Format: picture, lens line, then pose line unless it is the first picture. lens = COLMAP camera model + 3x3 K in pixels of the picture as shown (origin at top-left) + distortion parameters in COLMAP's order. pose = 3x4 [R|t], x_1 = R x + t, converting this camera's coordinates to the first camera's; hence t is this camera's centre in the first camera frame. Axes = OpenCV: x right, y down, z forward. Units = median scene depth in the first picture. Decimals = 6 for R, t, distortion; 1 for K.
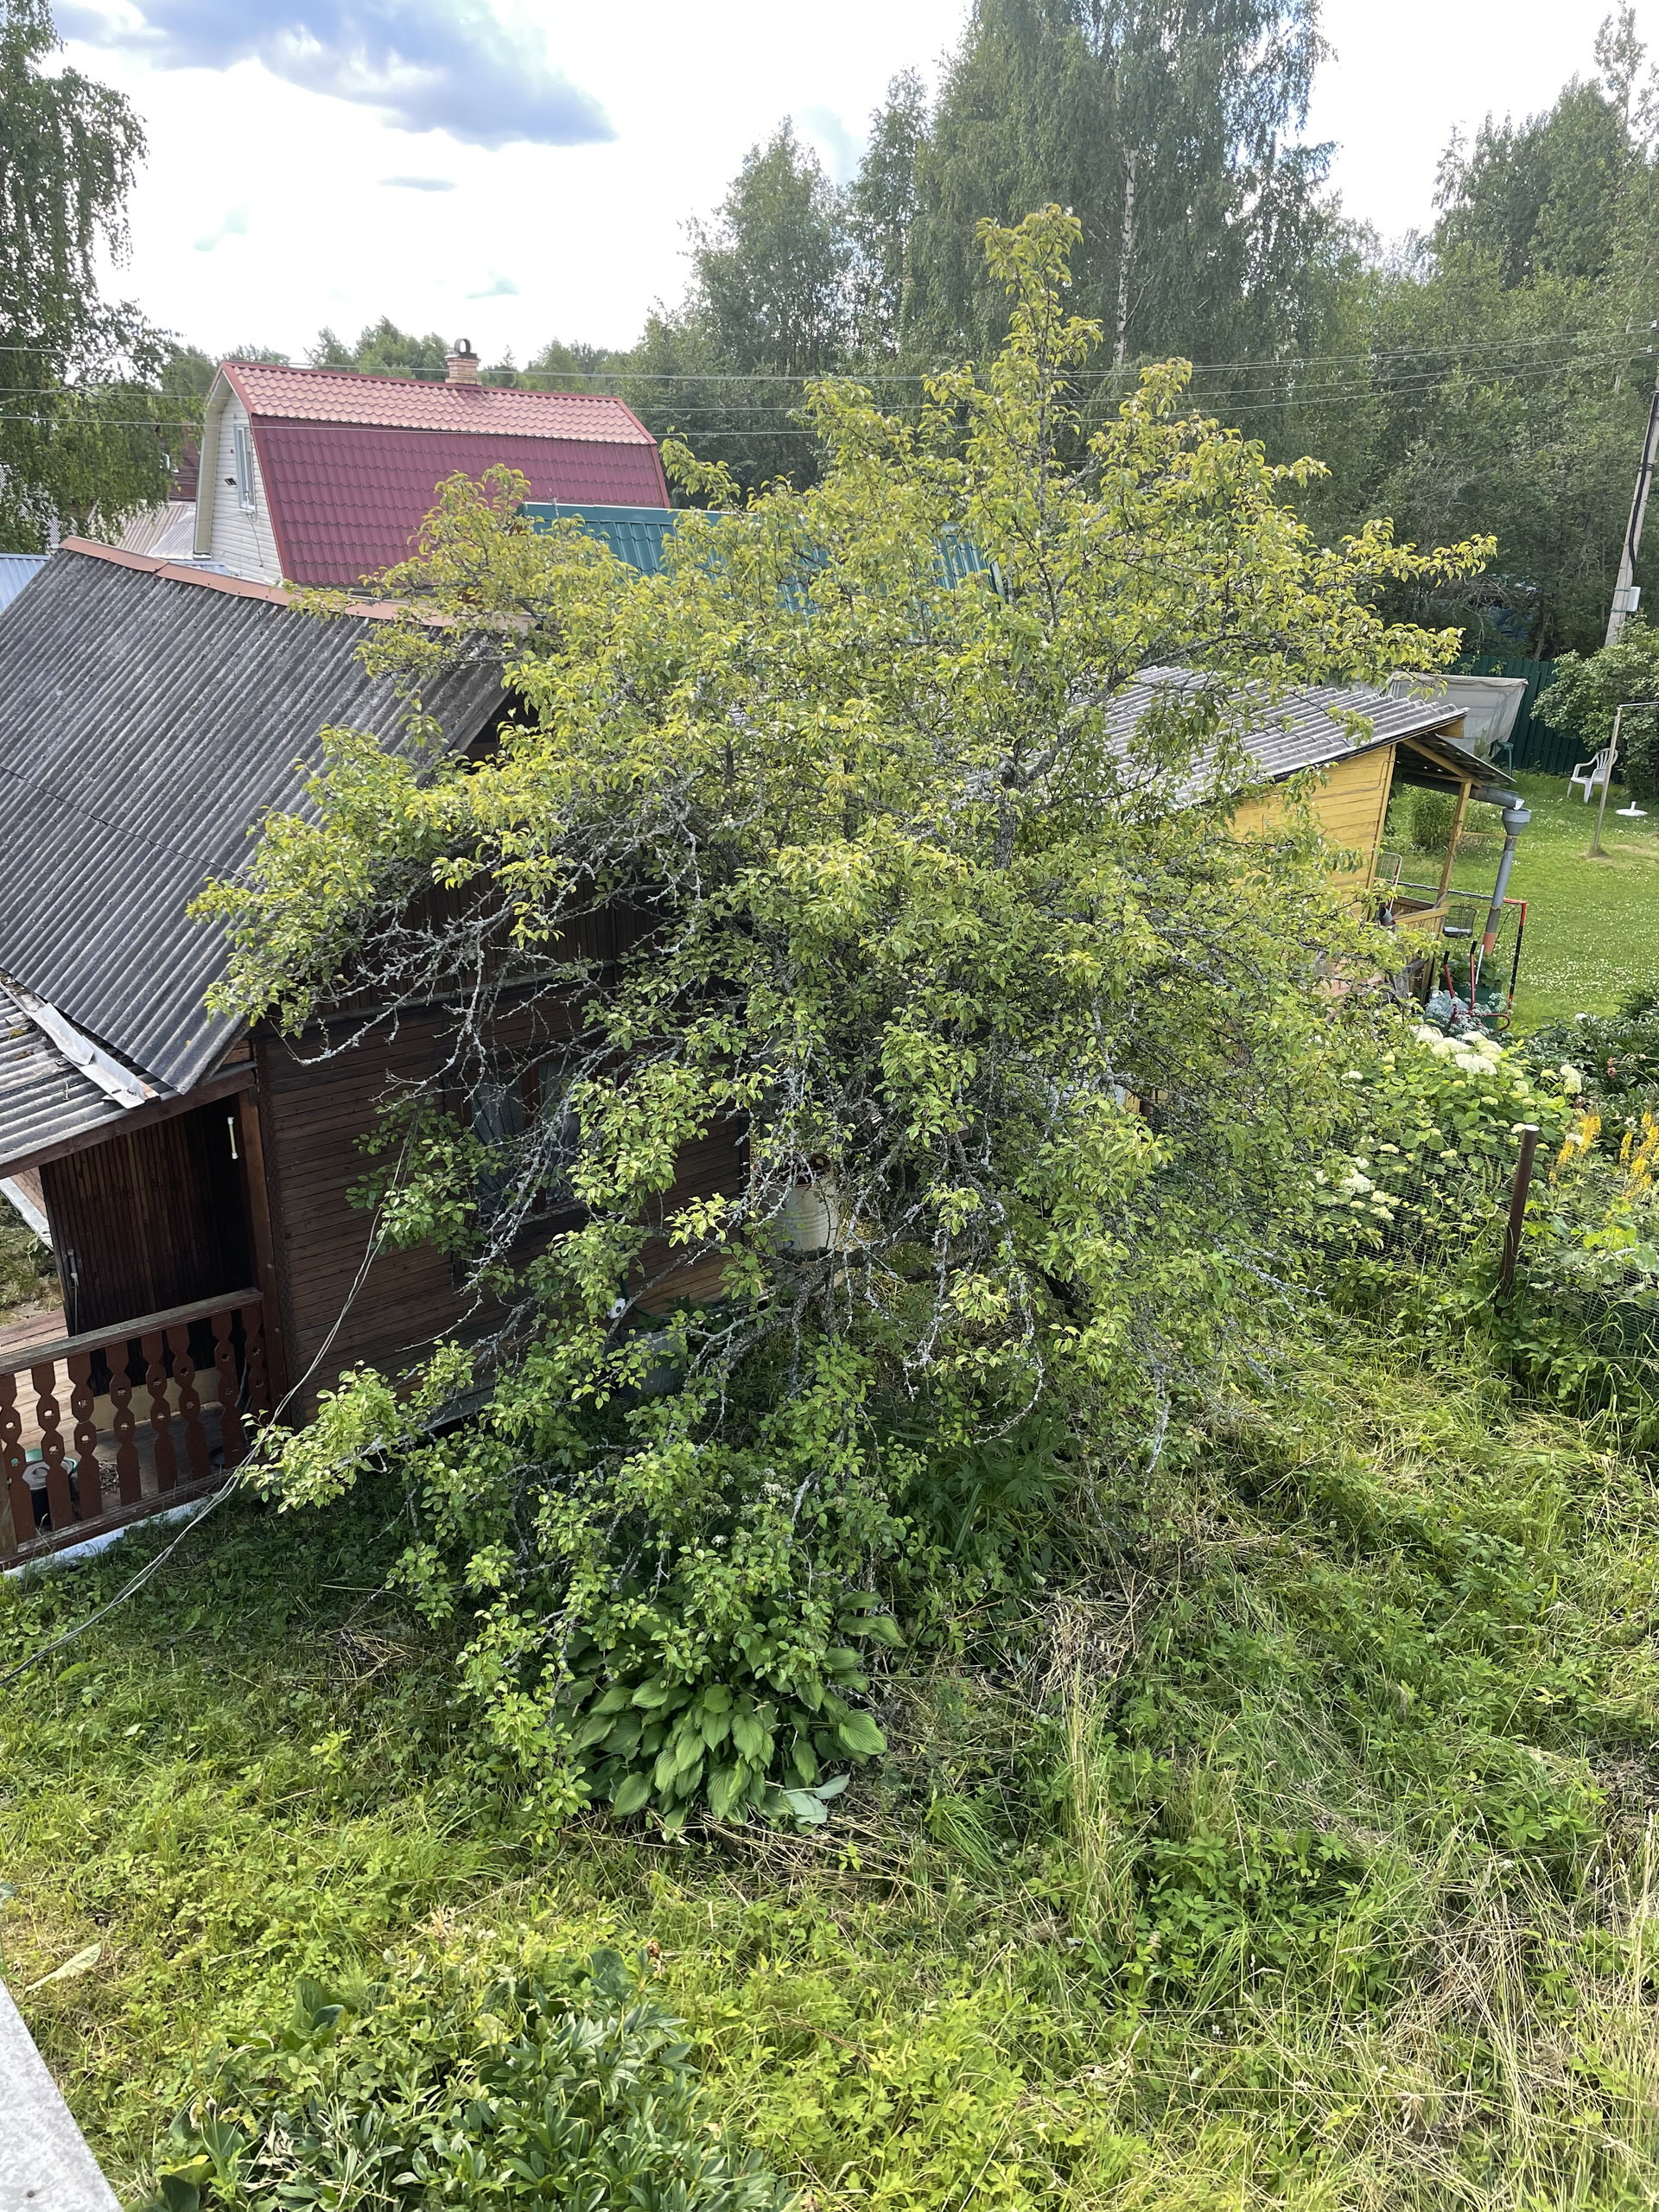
lens RADIAL K [[1642.3, 0, 838.1], [0, 1642.3, 1103.1], [0, 0, 1]] dist [0.136756, -0.219555]
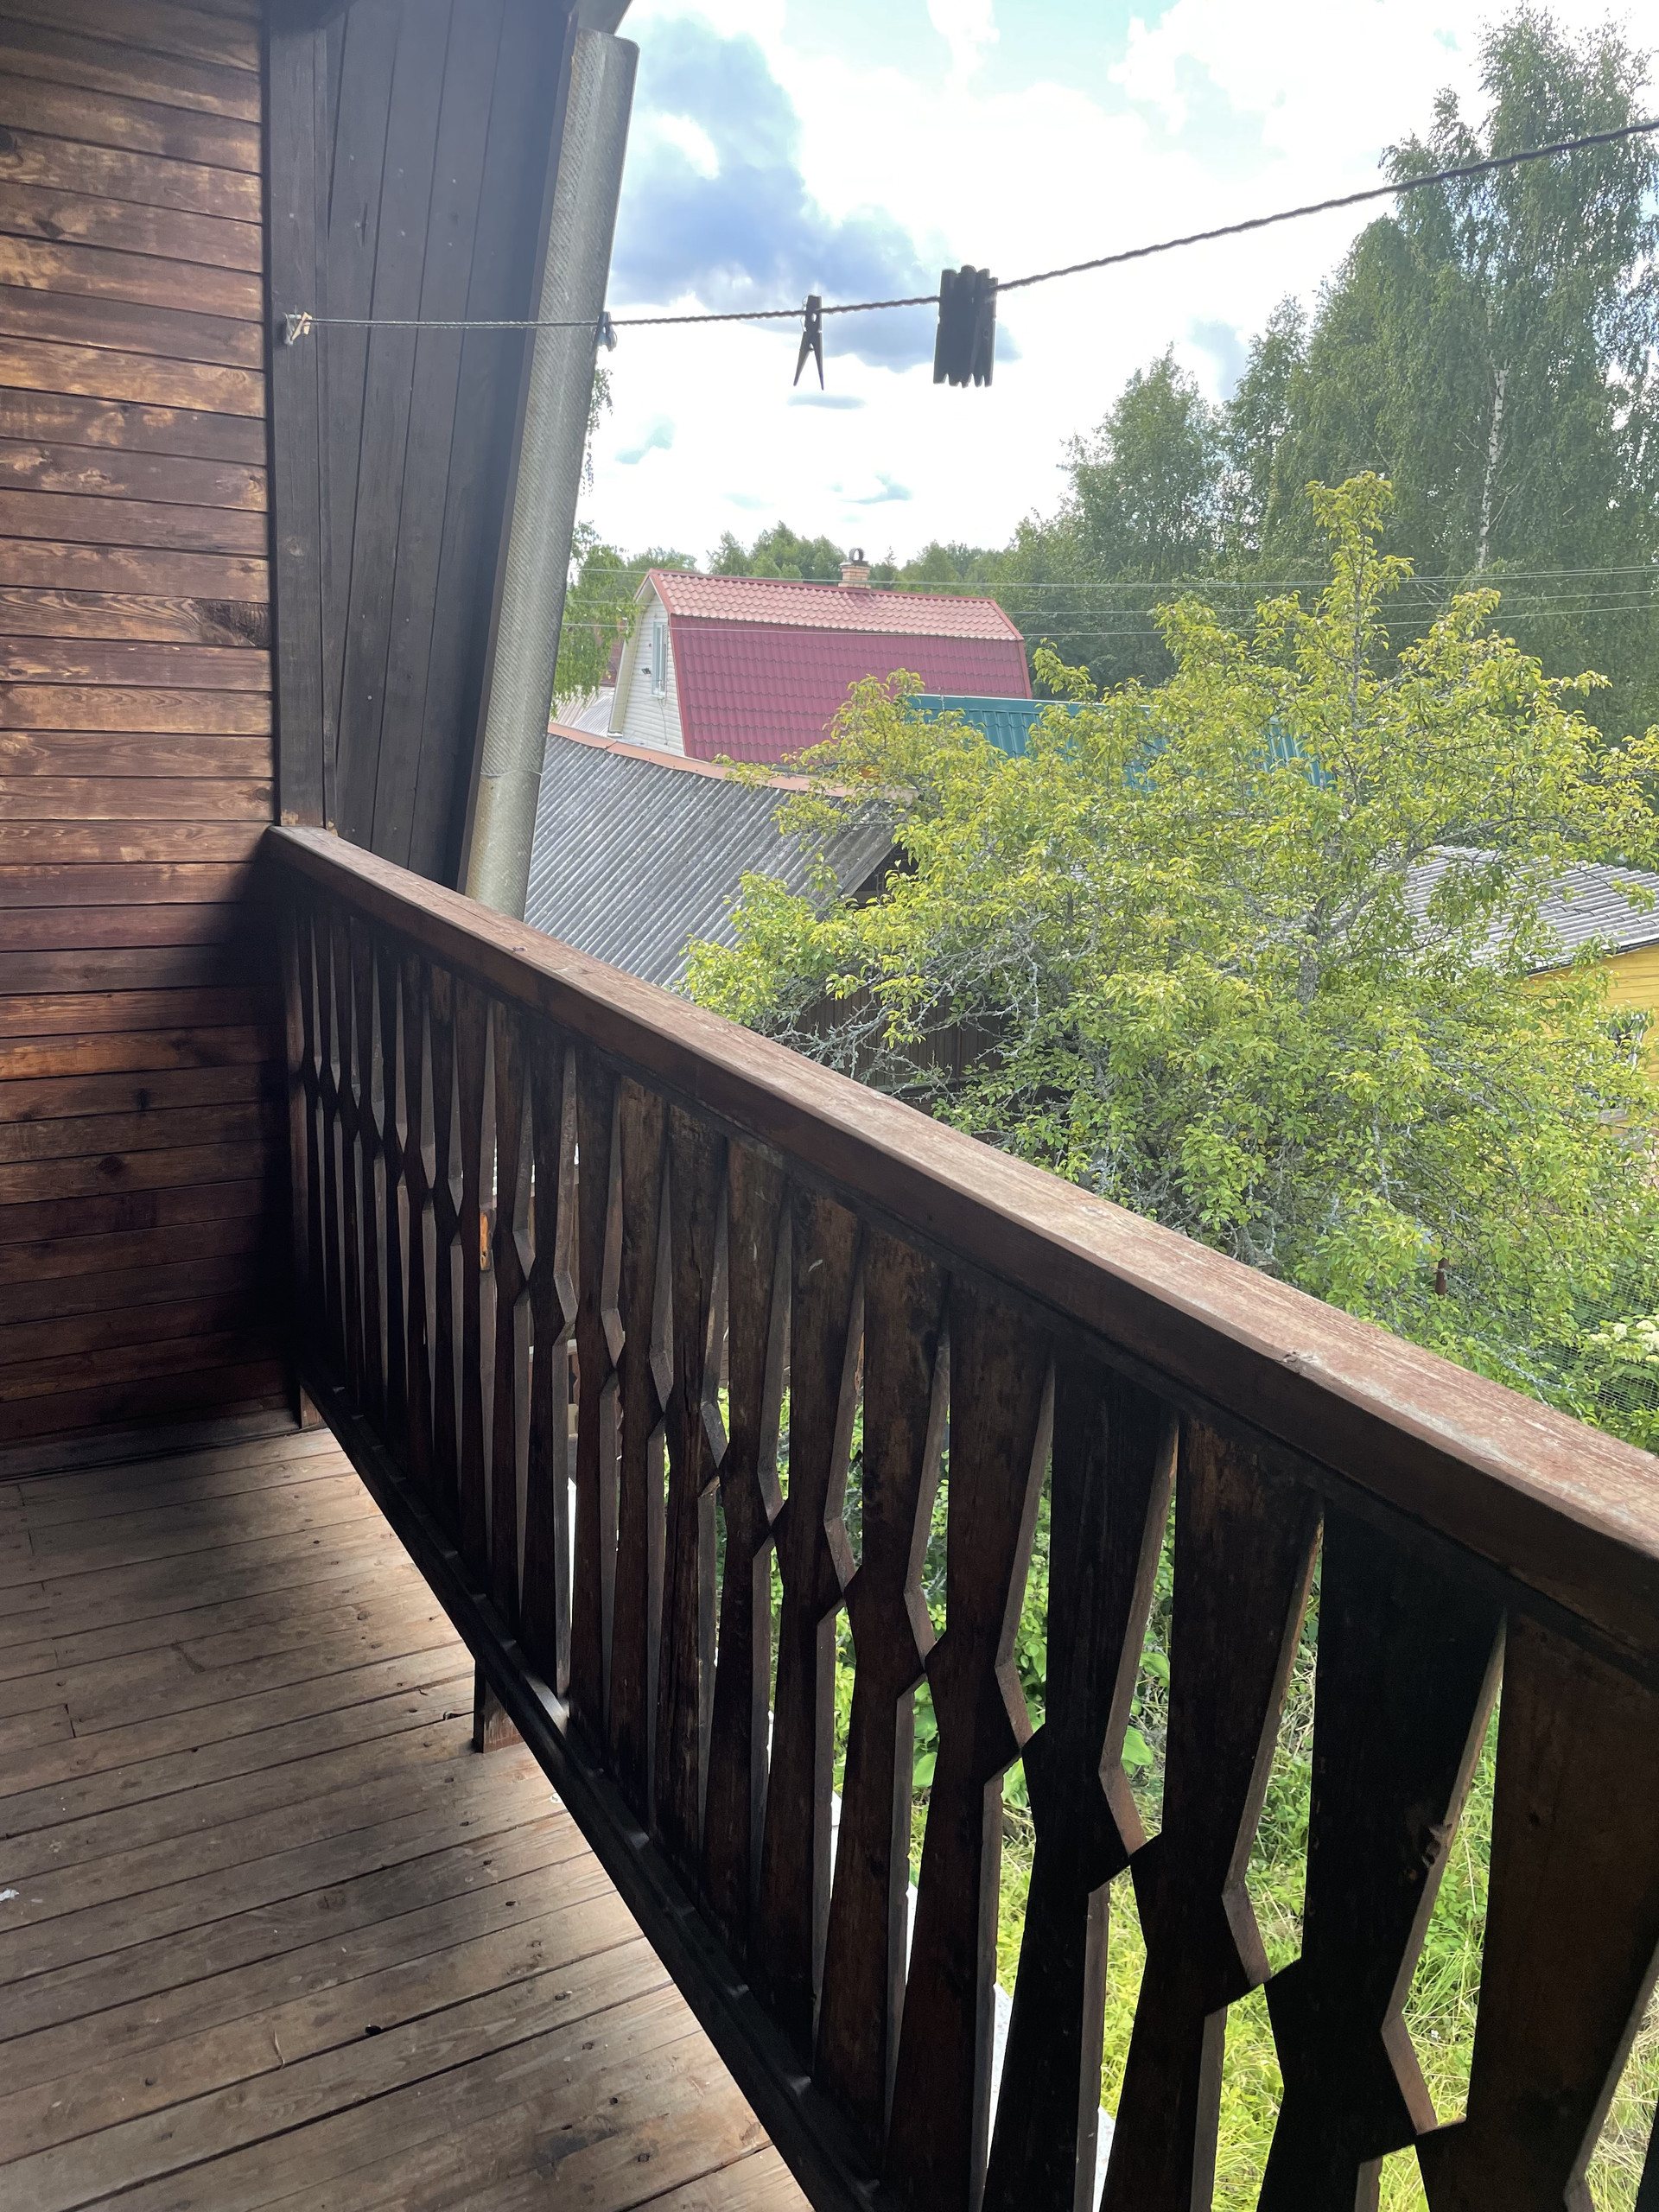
lens RADIAL K [[1642.3, 0, 838.1], [0, 1642.3, 1103.1], [0, 0, 1]] dist [0.136756, -0.219555]
pose [[0.978738, 0.063756, -0.194953, 0.011648], [-0.083064, 0.992240, -0.092520, 0.058416], [0.187542, 0.106746, 0.976439, -0.186563]]
